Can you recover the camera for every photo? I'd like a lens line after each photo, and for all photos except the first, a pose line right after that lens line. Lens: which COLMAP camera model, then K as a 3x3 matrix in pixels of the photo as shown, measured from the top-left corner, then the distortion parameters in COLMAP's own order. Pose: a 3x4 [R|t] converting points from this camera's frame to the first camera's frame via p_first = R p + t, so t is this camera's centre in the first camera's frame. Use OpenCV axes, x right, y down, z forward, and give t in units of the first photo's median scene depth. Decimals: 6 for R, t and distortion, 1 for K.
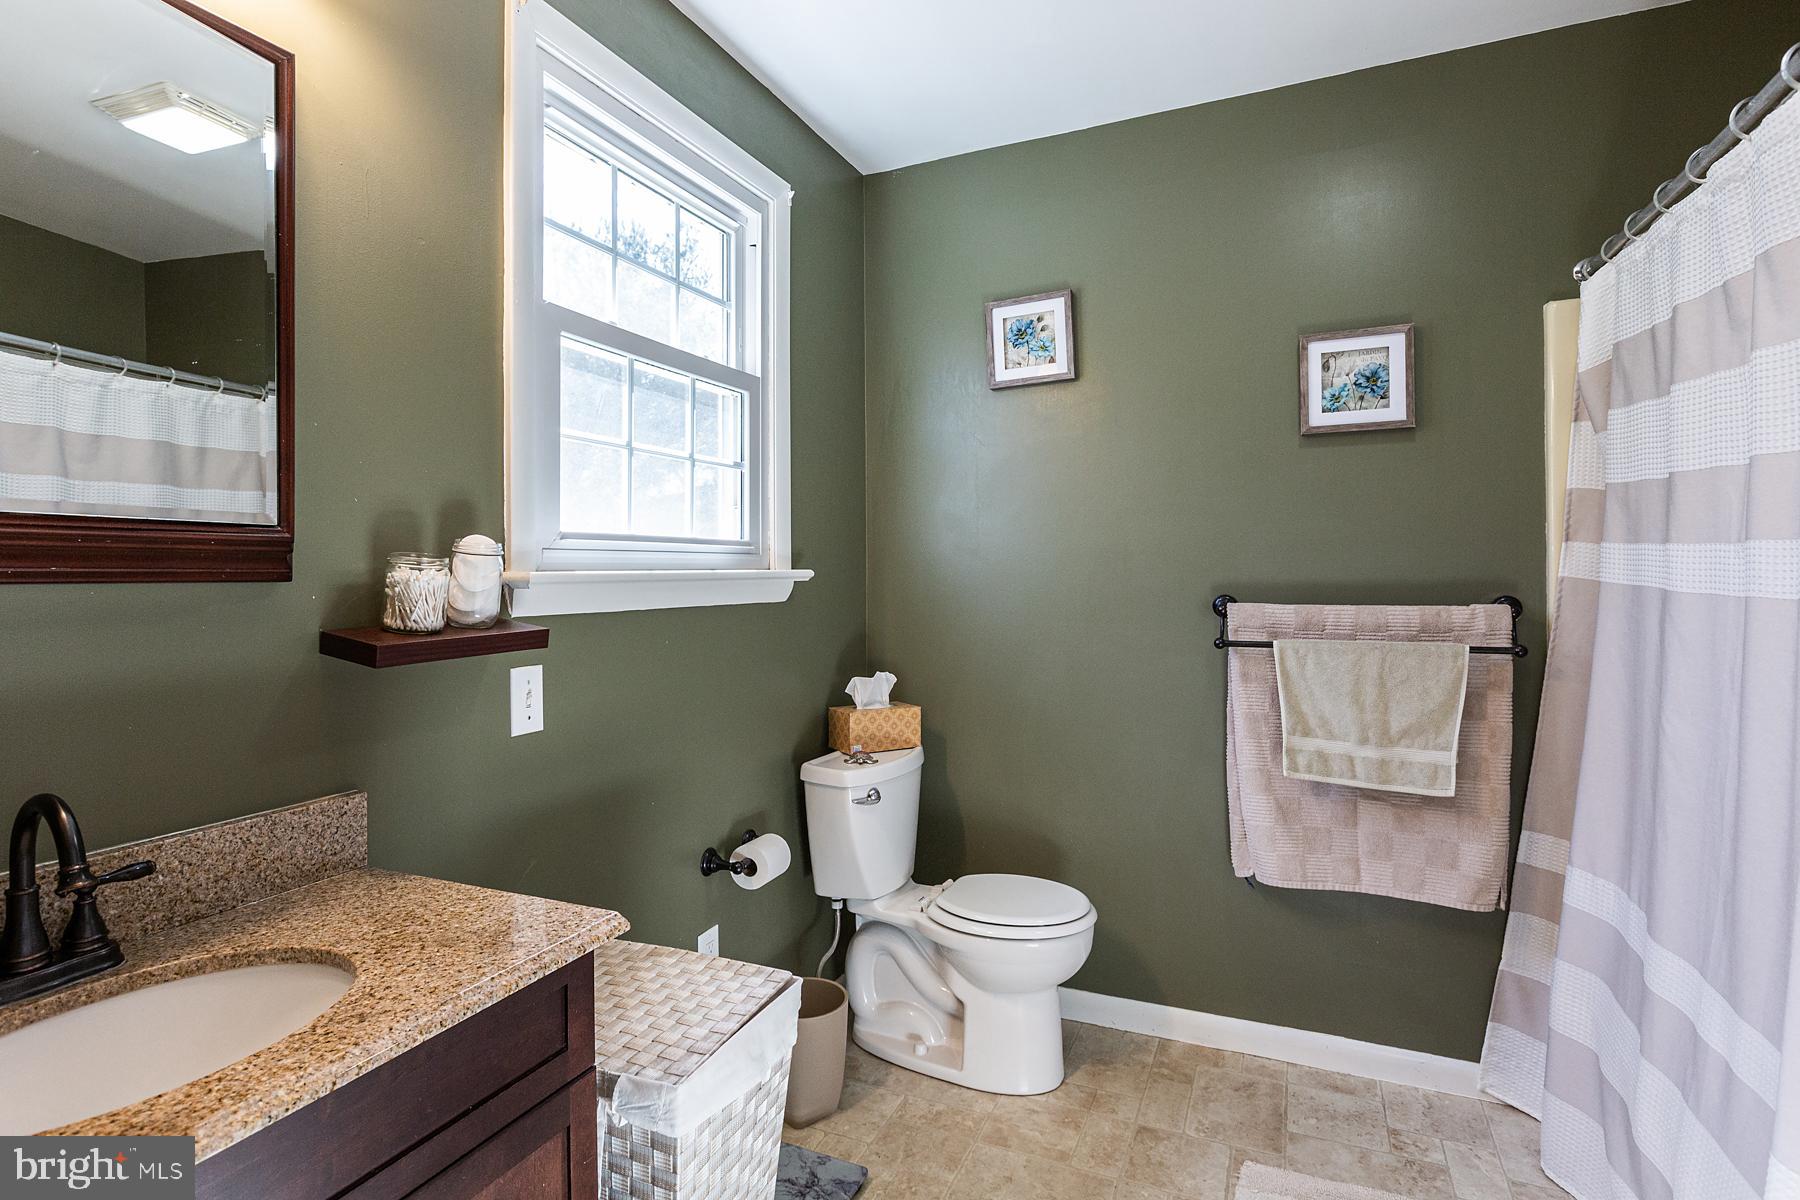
lens RADIAL K [[939.0, 0, 877.9], [0, 939.0, 563.9], [0, 0, 1]] dist [-0.002147, -0.000870]
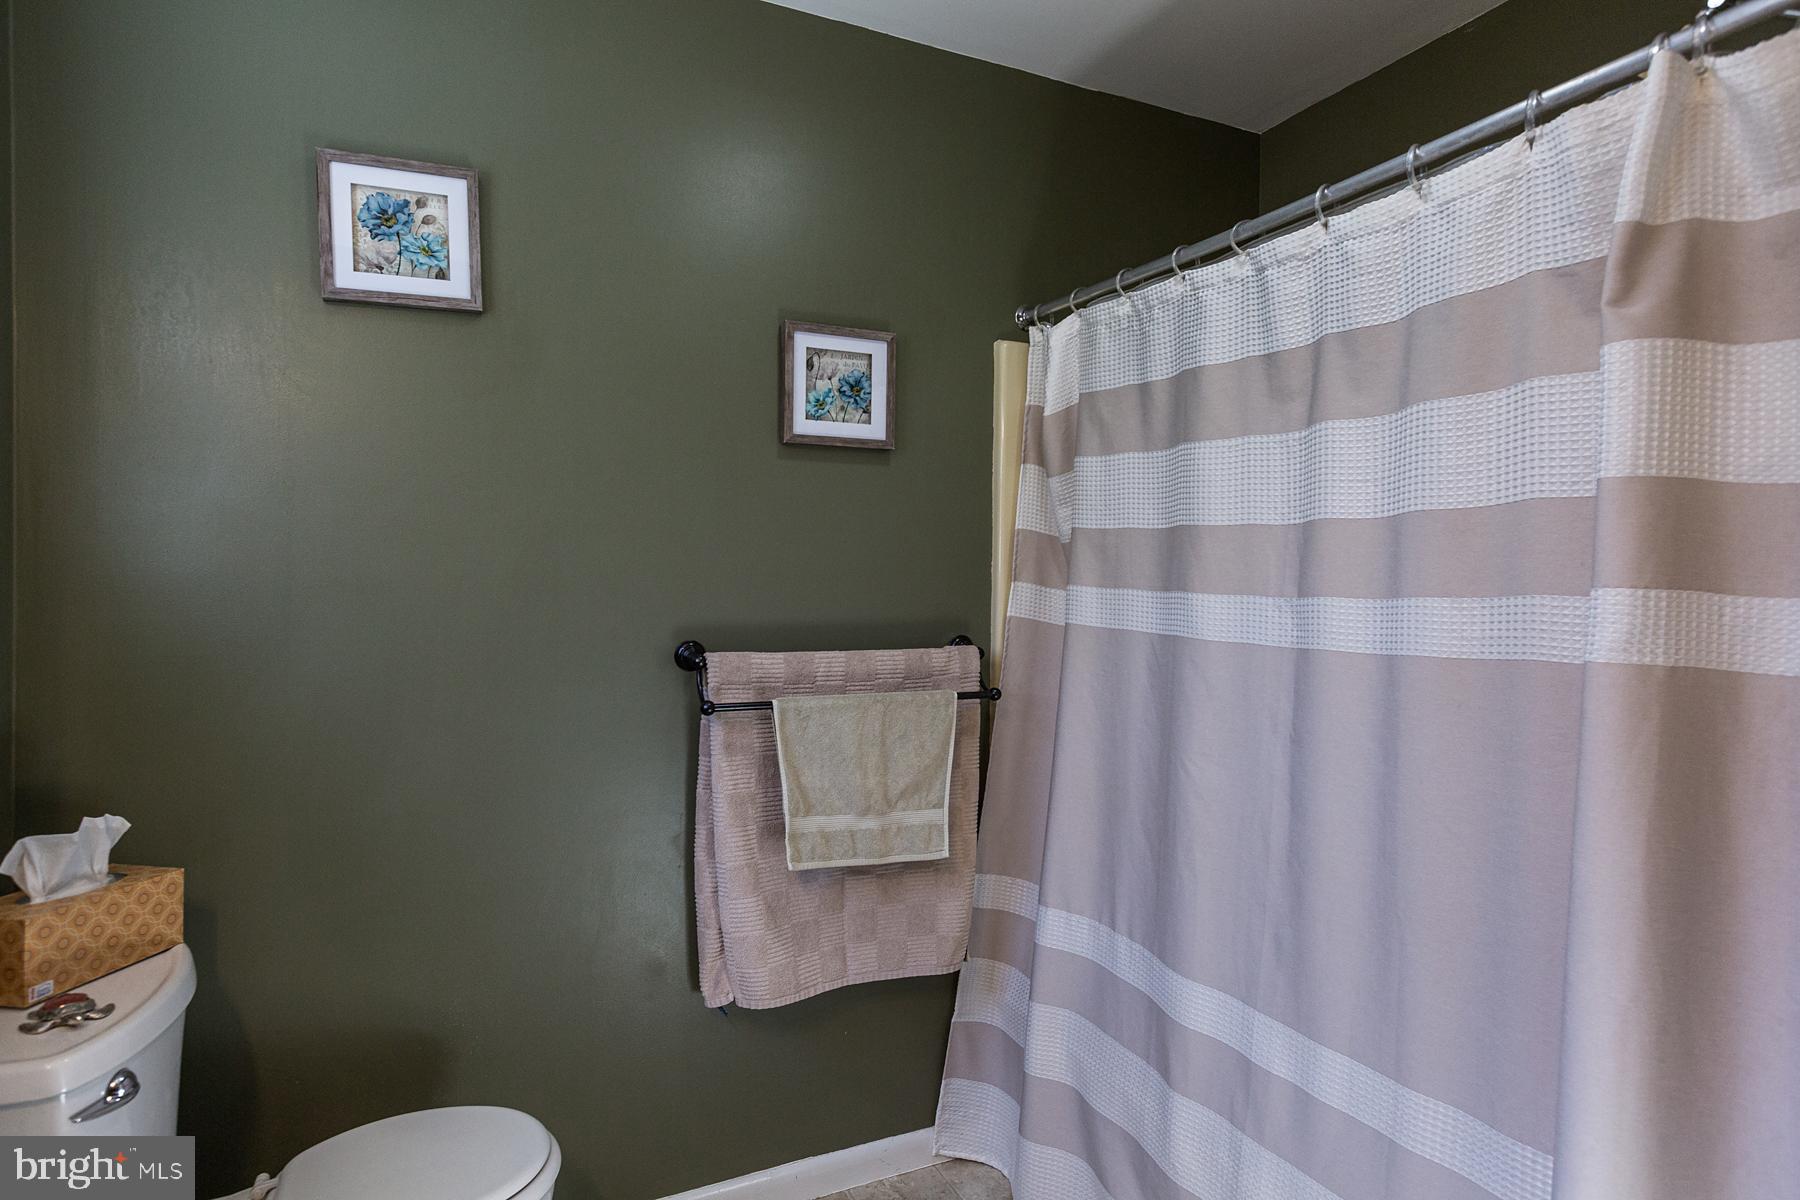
lens RADIAL K [[979.8, 0, 902.2], [0, 979.8, 589.9], [0, 0, 1]] dist [0.001981, -0.001180]
pose [[0.632691, 0.004757, 0.774390, -0.147764], [-0.019933, 0.999750, 0.010145, -0.021322], [-0.774148, -0.021854, 0.632627, 0.395784]]
